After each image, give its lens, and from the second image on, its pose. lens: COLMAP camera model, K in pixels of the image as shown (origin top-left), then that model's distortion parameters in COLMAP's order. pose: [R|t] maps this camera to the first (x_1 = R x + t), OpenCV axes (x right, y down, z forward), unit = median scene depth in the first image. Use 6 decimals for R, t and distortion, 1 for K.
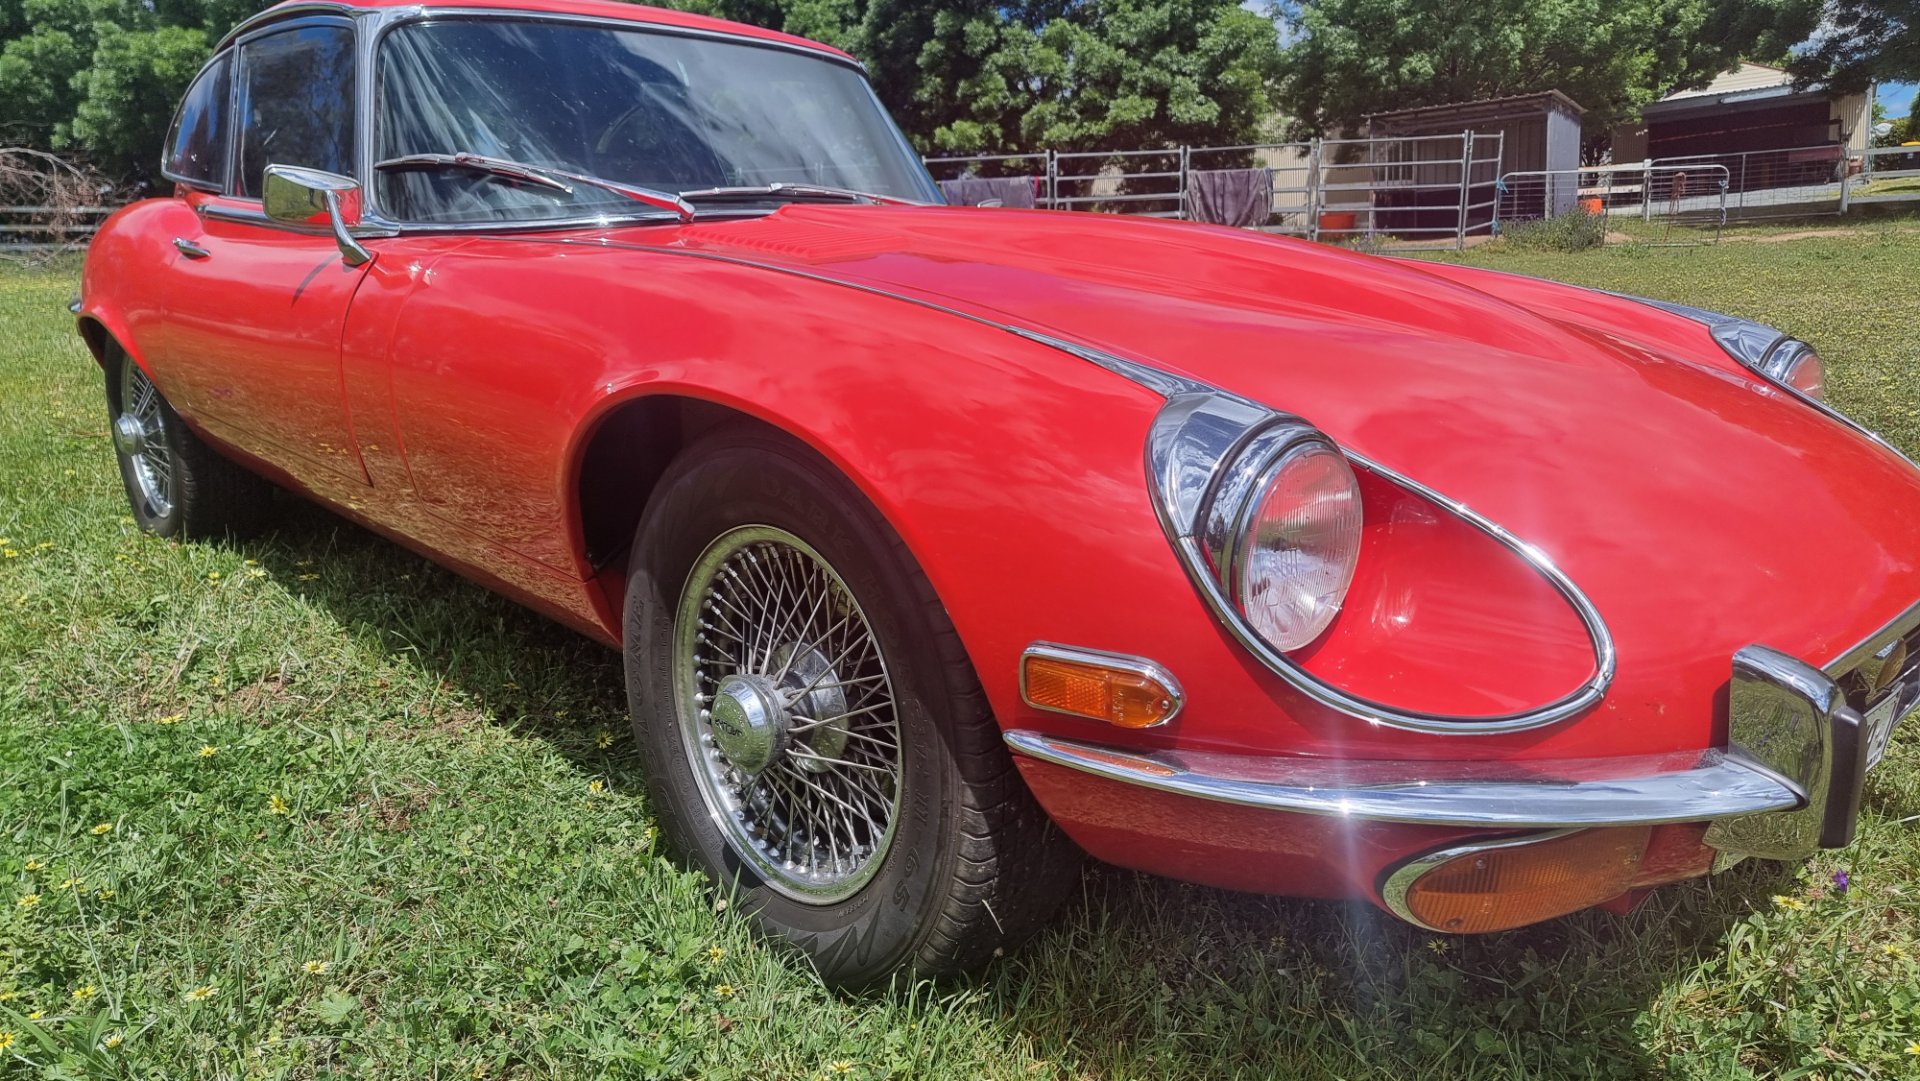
lens RADIAL K [[1325.3, 0, 991.1], [0, 1325.3, 530.9], [0, 0, 1]] dist [0.067500, -0.070279]
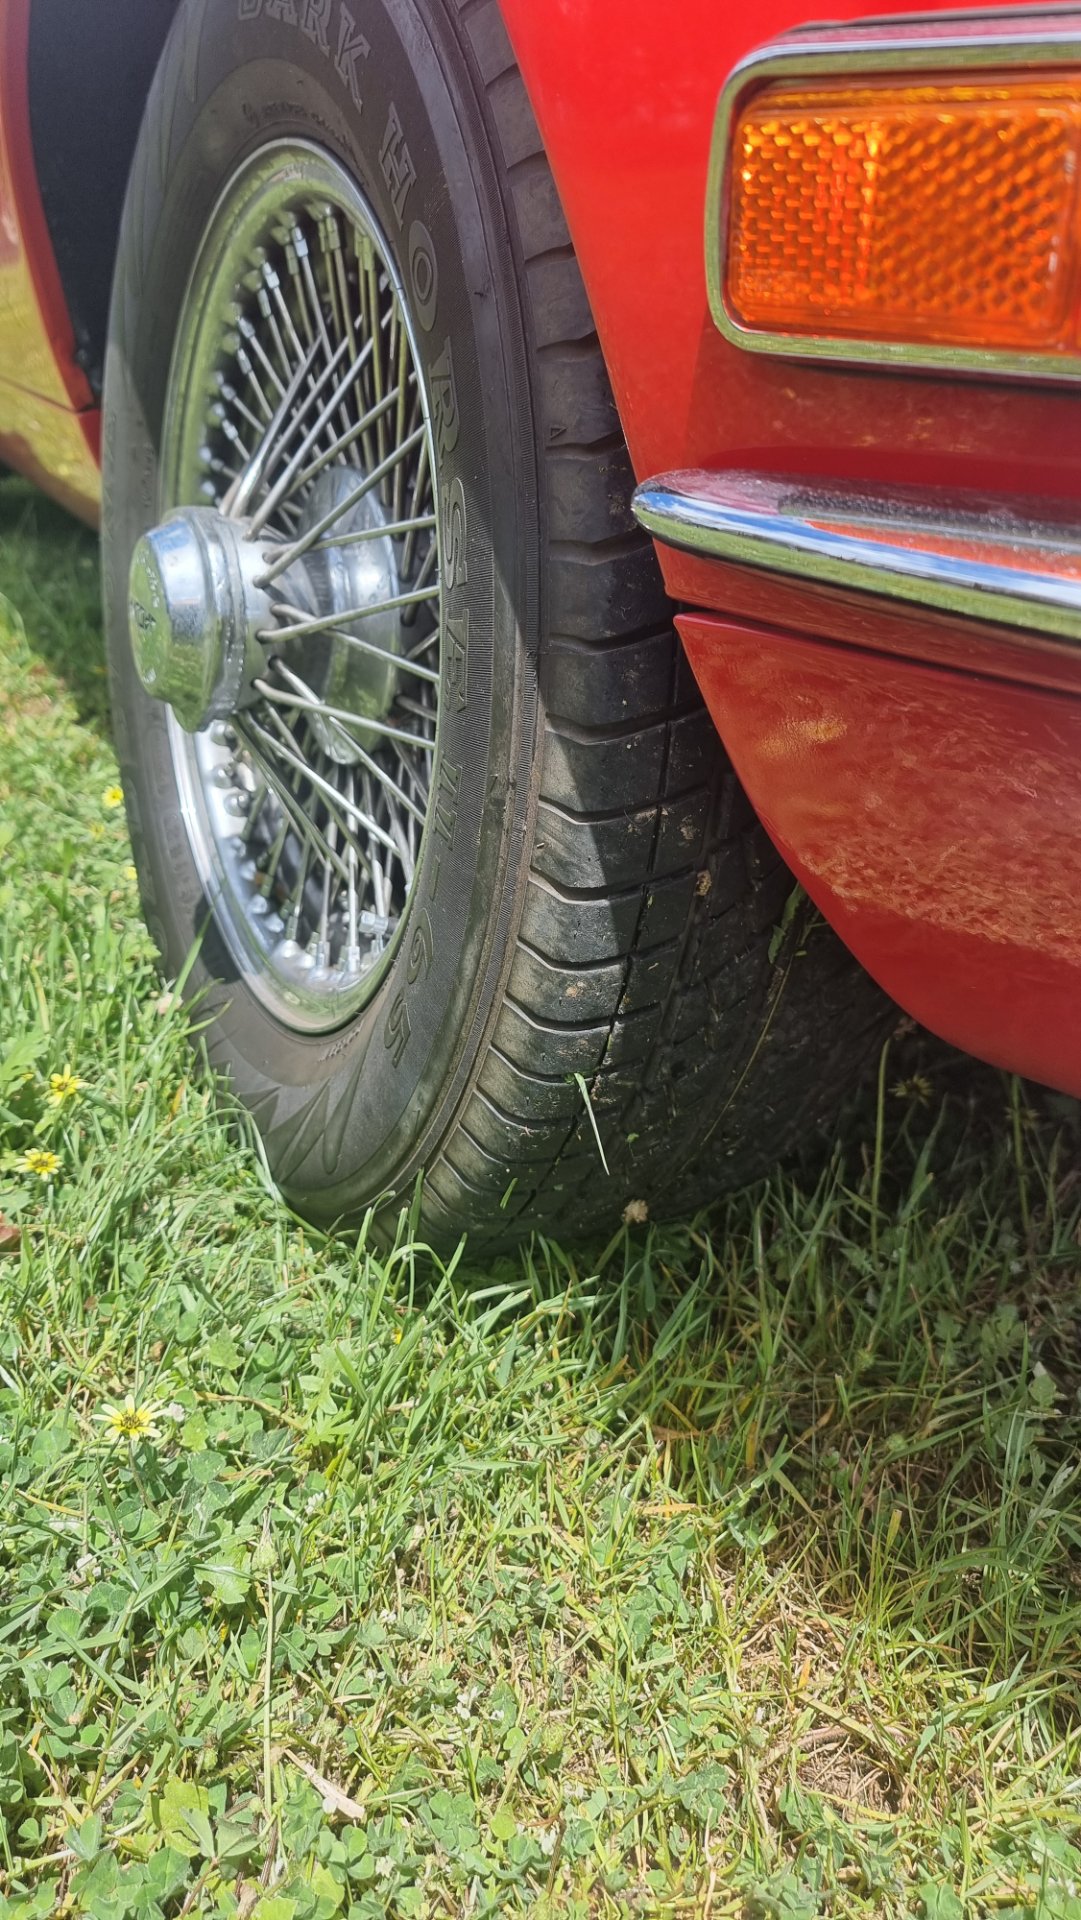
lens RADIAL K [[1353.1, 0, 544.5], [0, 1353.1, 906.3], [0, 0, 1]] dist [0.019381, -0.034713]
pose [[0.959677, 0.161637, -0.229985, 0.057778], [-0.130244, 0.980707, 0.145774, 0.163213], [0.249110, -0.109942, 0.962215, 0.589186]]
